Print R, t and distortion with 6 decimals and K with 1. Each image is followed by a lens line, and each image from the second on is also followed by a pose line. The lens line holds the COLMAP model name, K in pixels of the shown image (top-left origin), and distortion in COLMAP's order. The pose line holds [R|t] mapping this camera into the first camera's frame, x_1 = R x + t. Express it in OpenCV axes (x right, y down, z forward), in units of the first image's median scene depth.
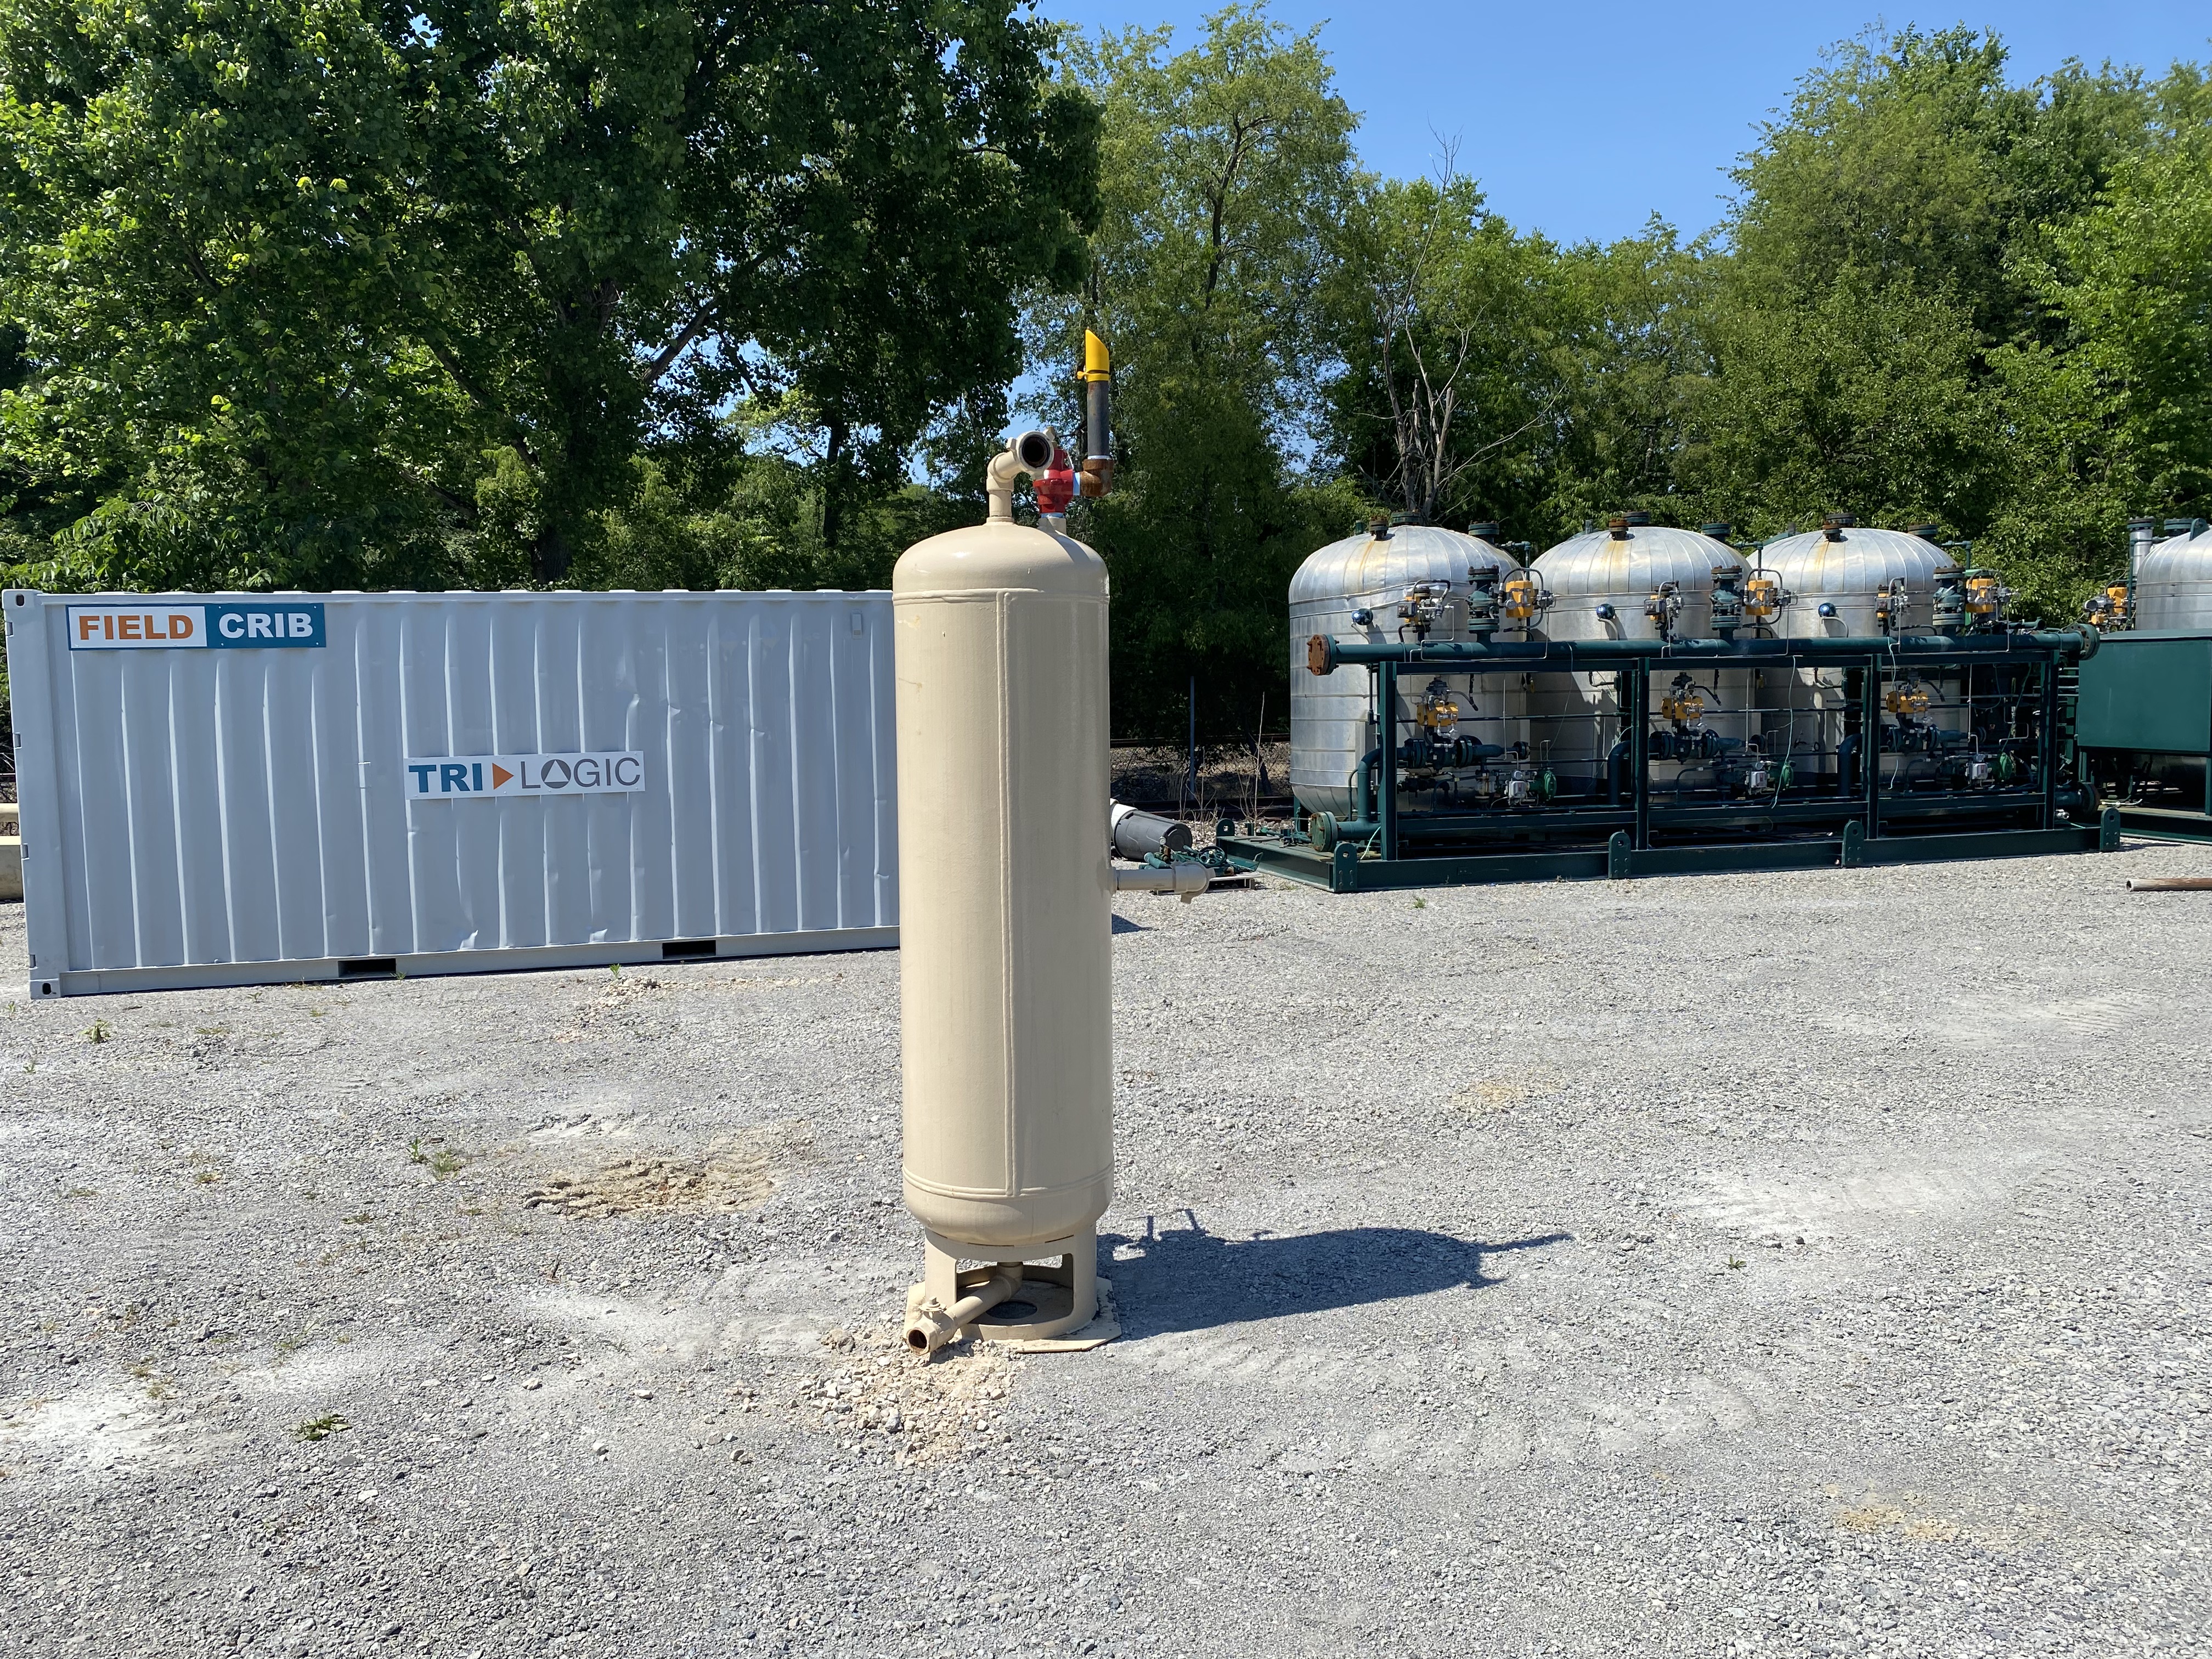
lens RADIAL K [[1683.5, 0, 1106.0], [0, 1683.5, 829.5], [0, 0, 1]] dist [0.025086, -0.010766]
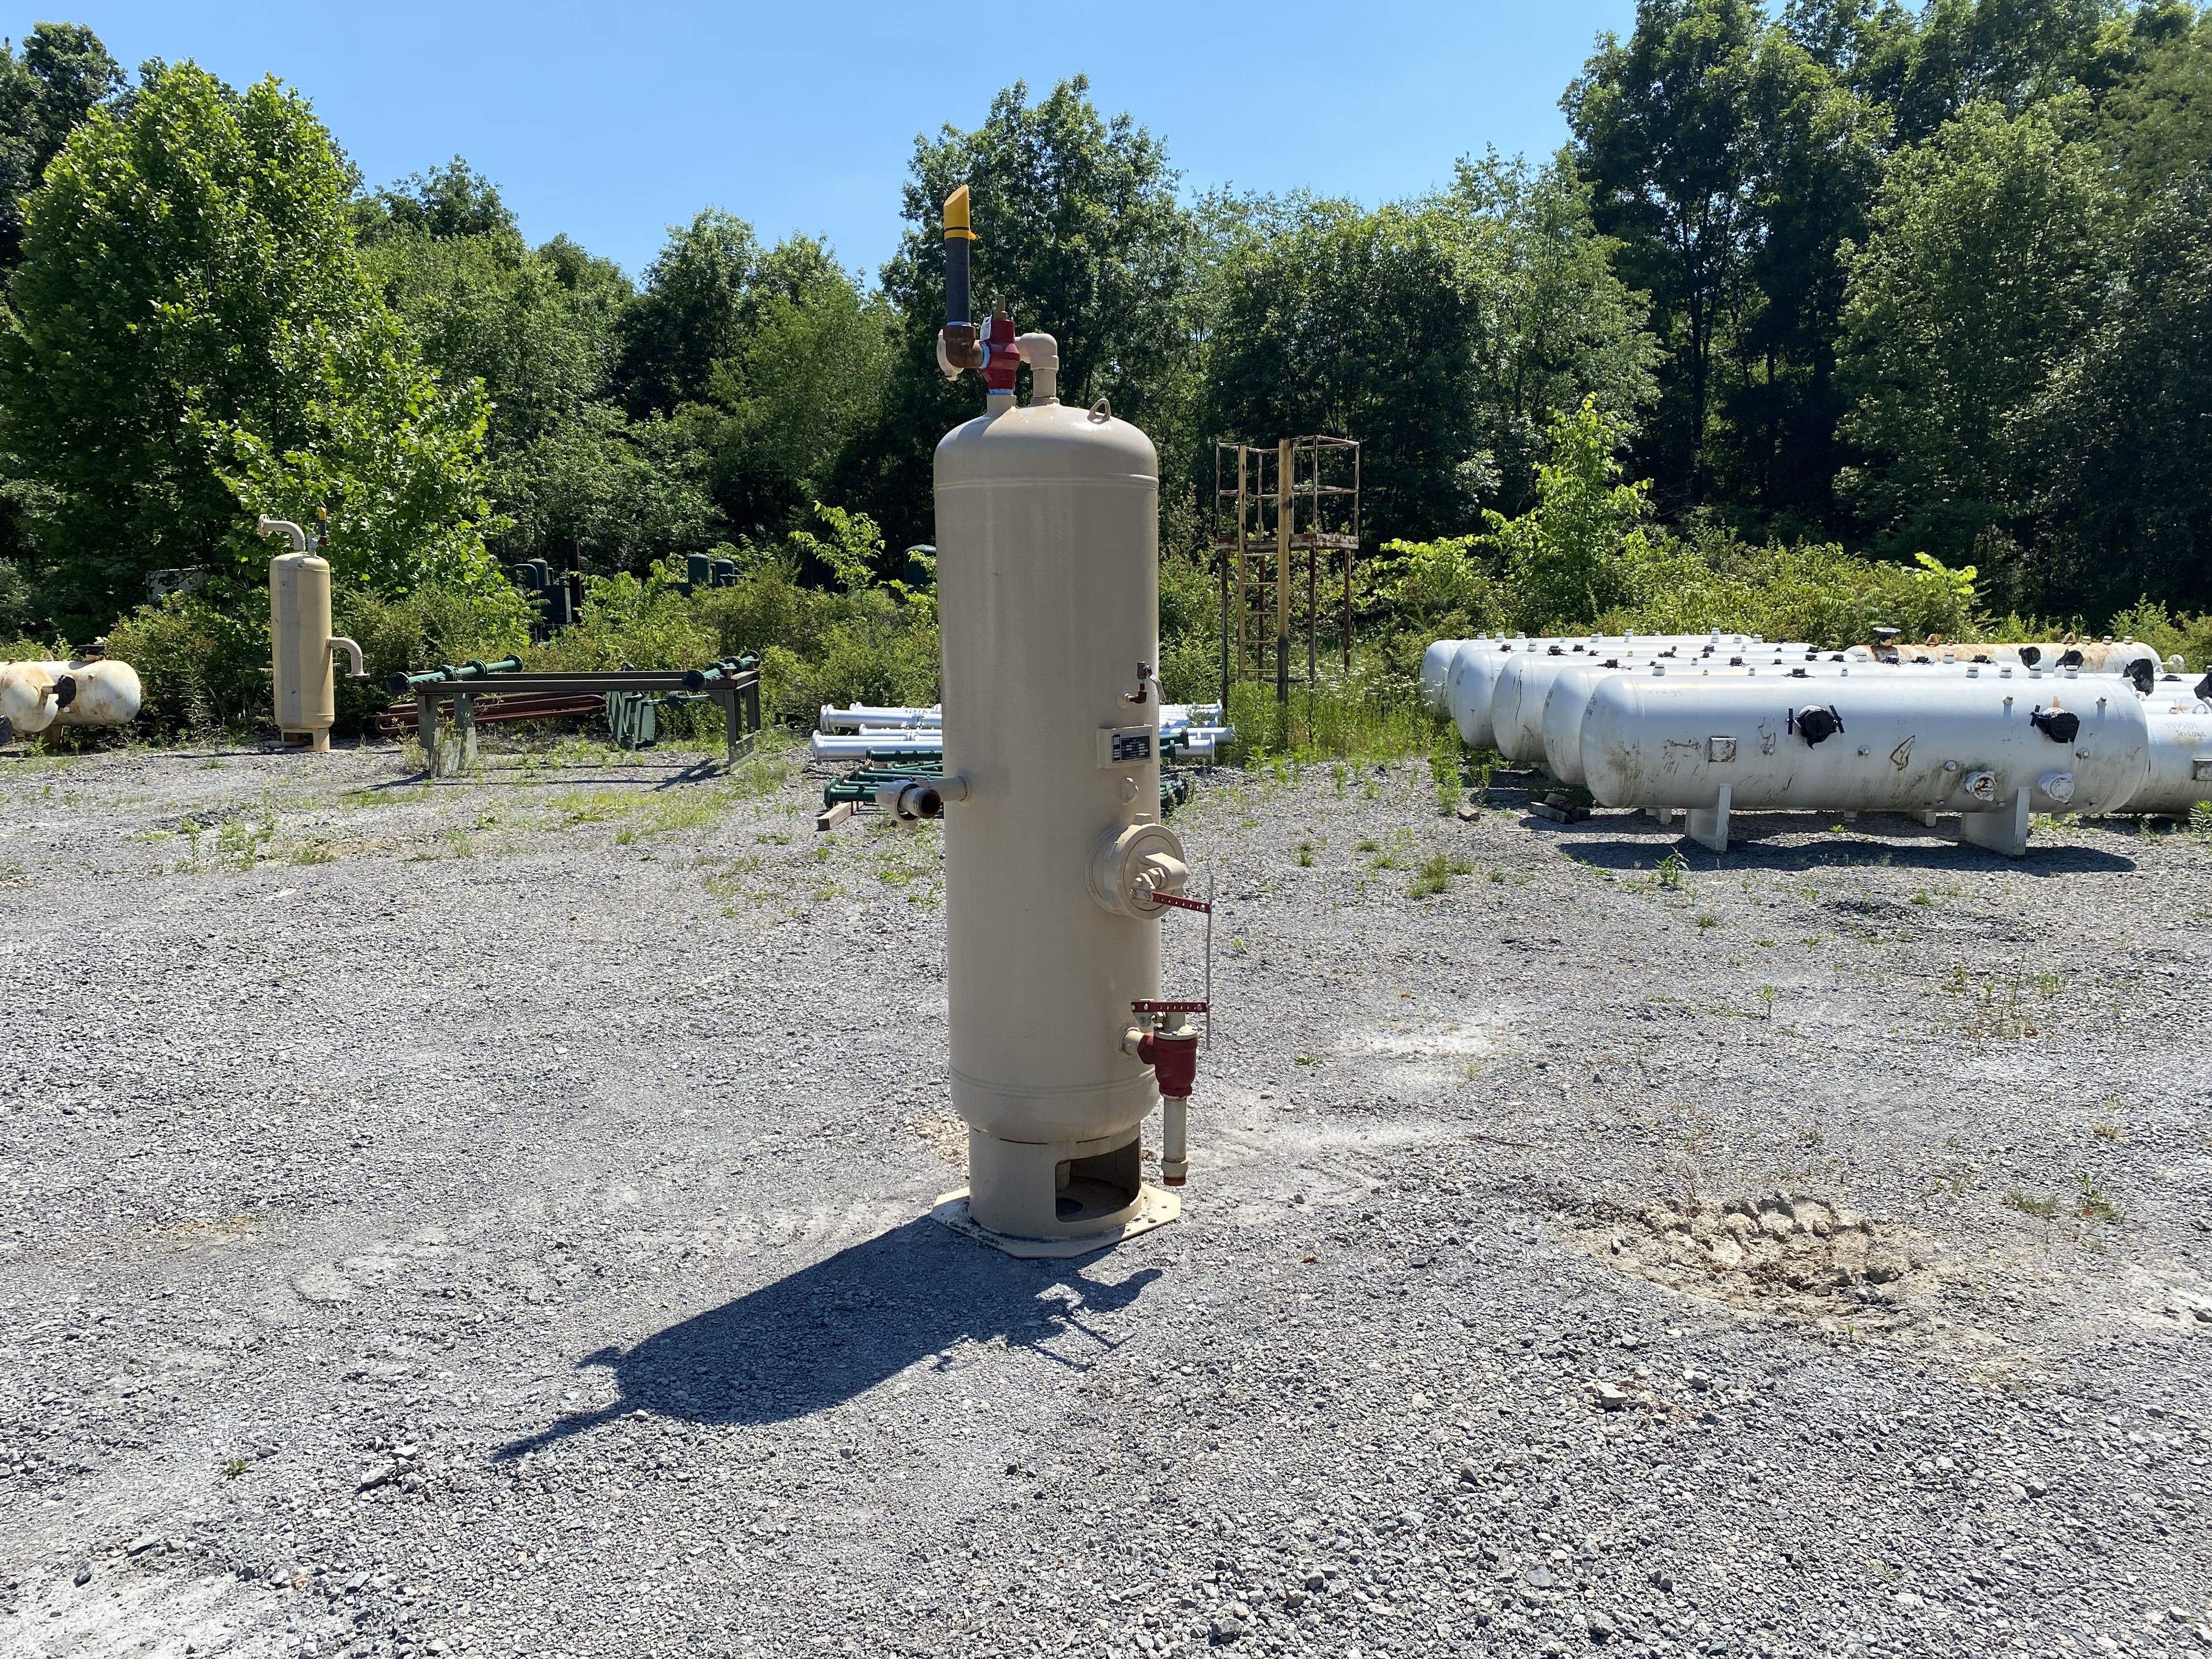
lens RADIAL K [[1667.2, 0, 1040.8], [0, 1667.2, 775.2], [0, 0, 1]] dist [0.007940, -0.005625]
pose [[-0.801547, 0.080282, -0.592517, 0.222172], [-0.032668, 0.983585, 0.177462, -0.059323], [0.597038, 0.161601, -0.785767, 0.756937]]
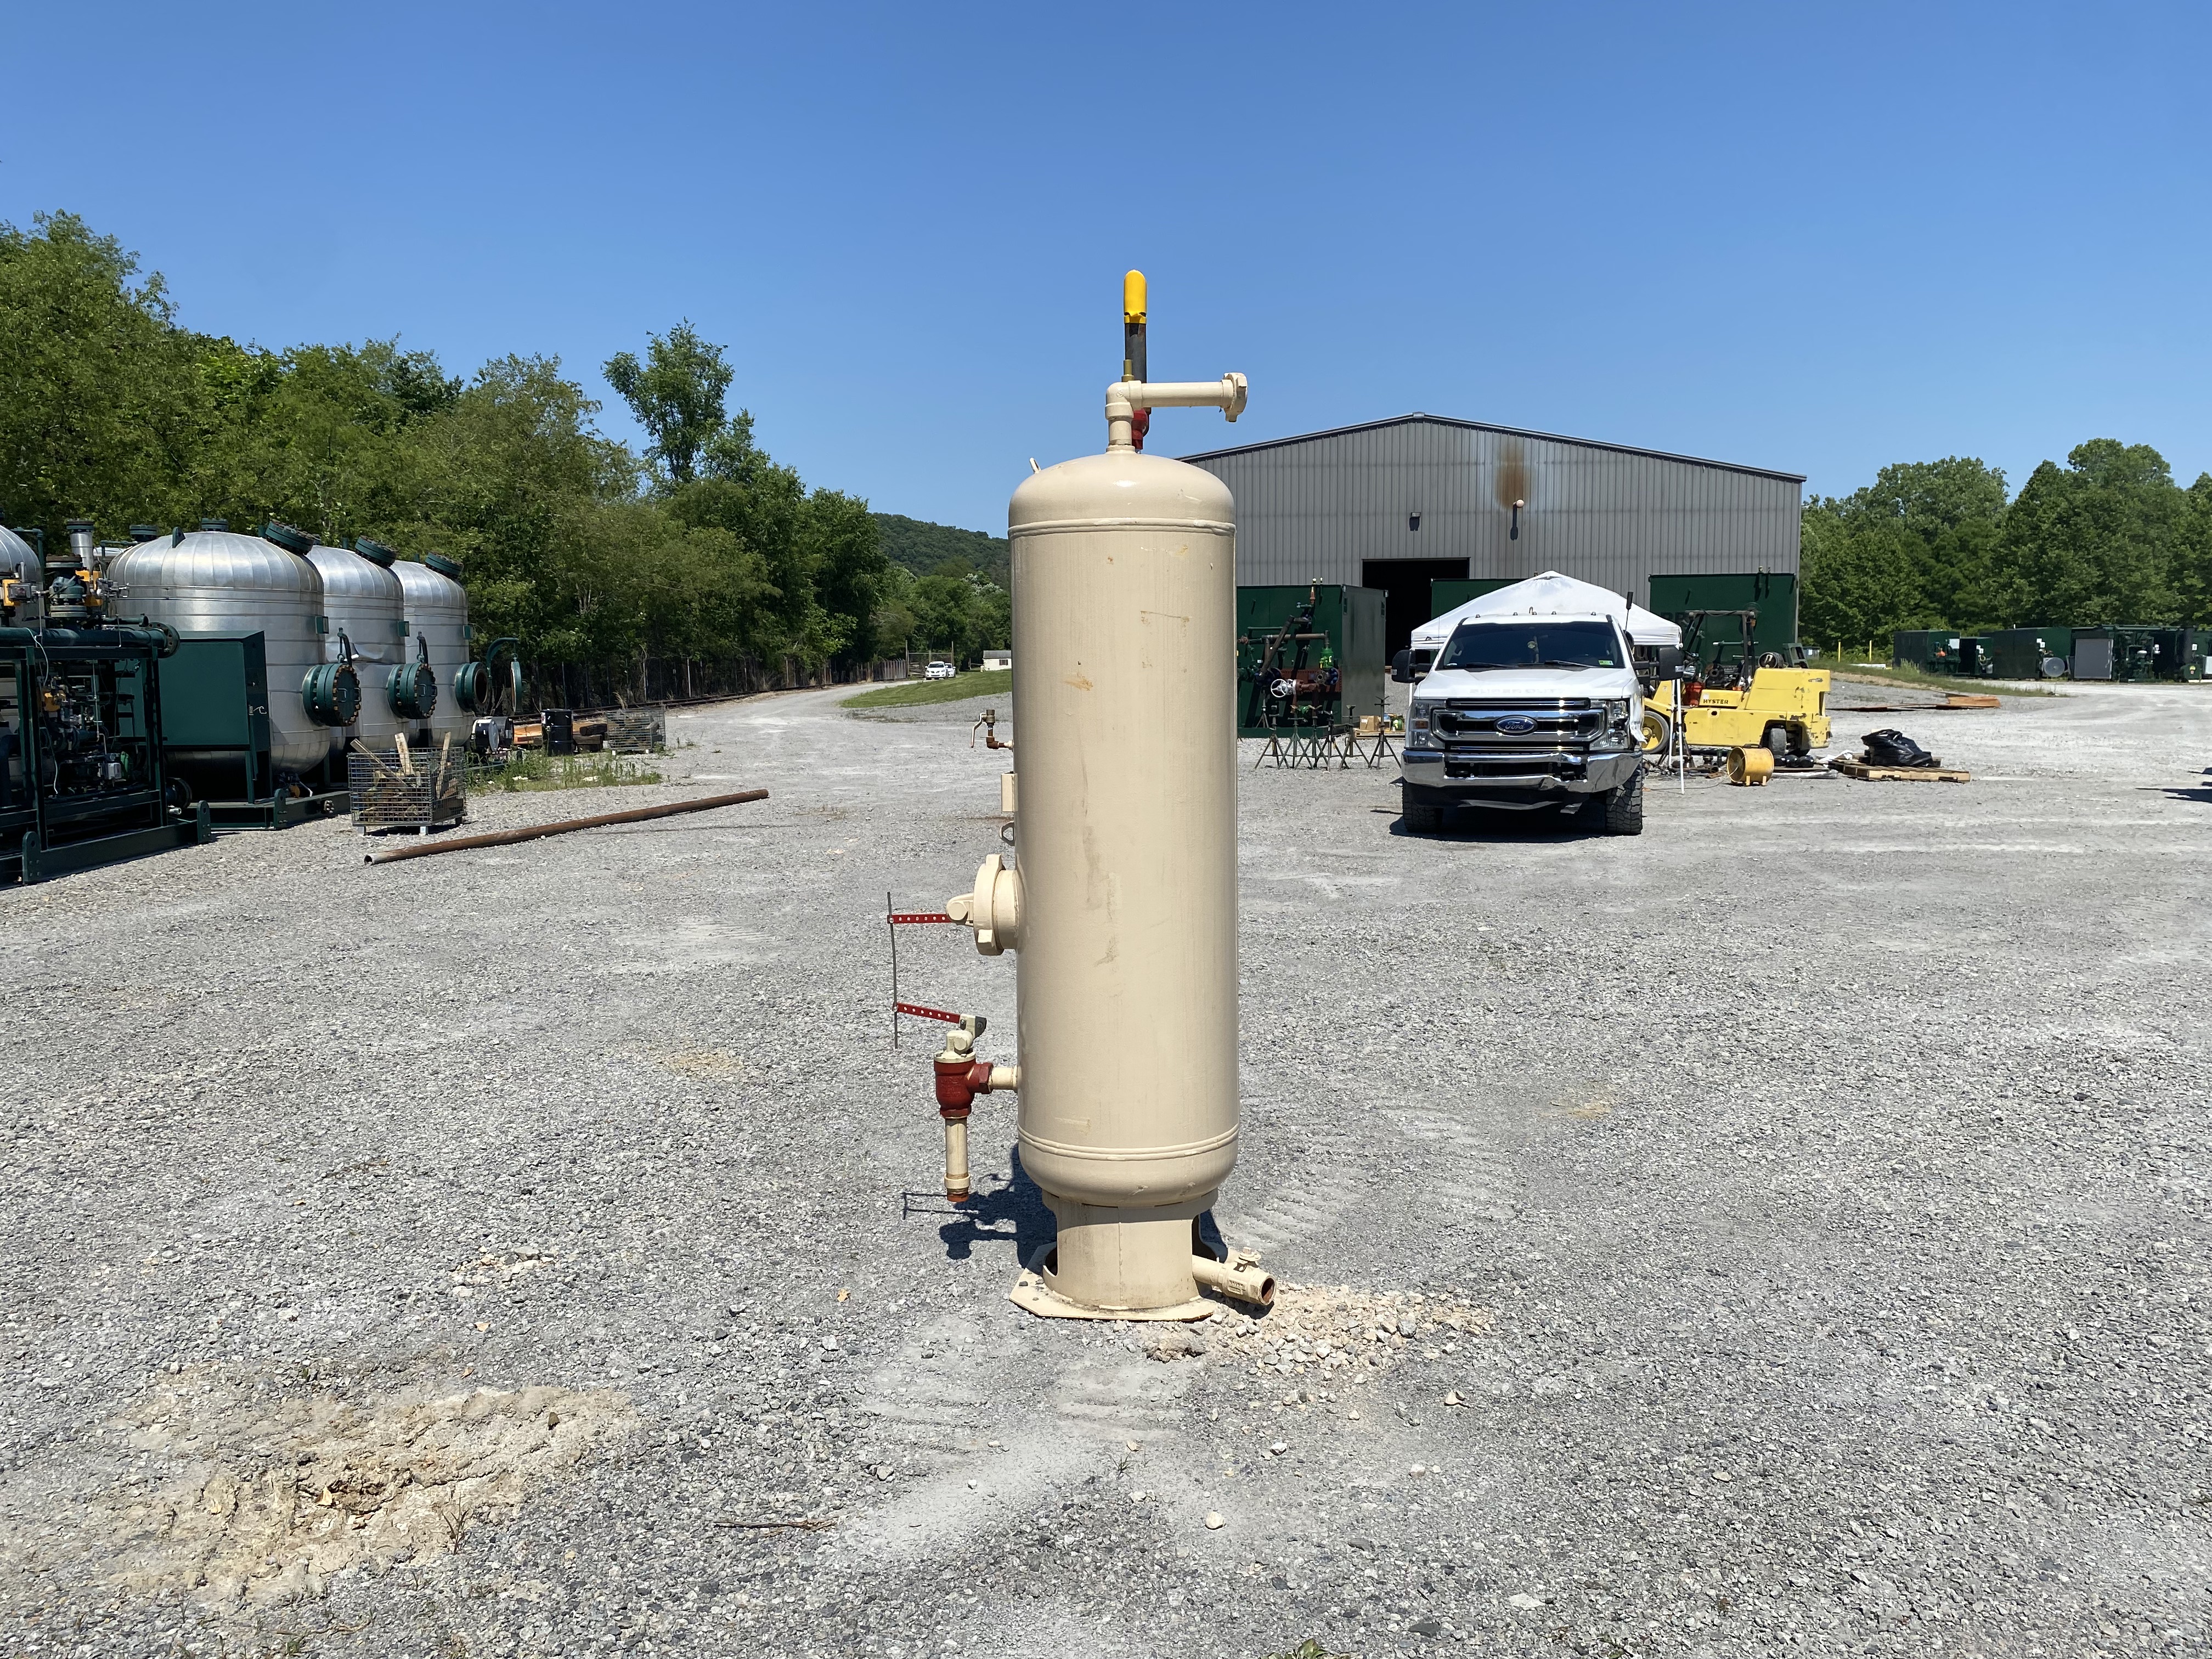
lens RADIAL K [[1657.8, 0, 1117.3], [0, 1657.8, 826.0], [0, 0, 1]] dist [0.089371, -0.131082]
pose [[0.227409, -0.082003, 0.970341, -0.420311], [0.094747, 0.993584, 0.061763, -0.012590], [-0.969179, 0.077892, 0.233719, 0.337380]]
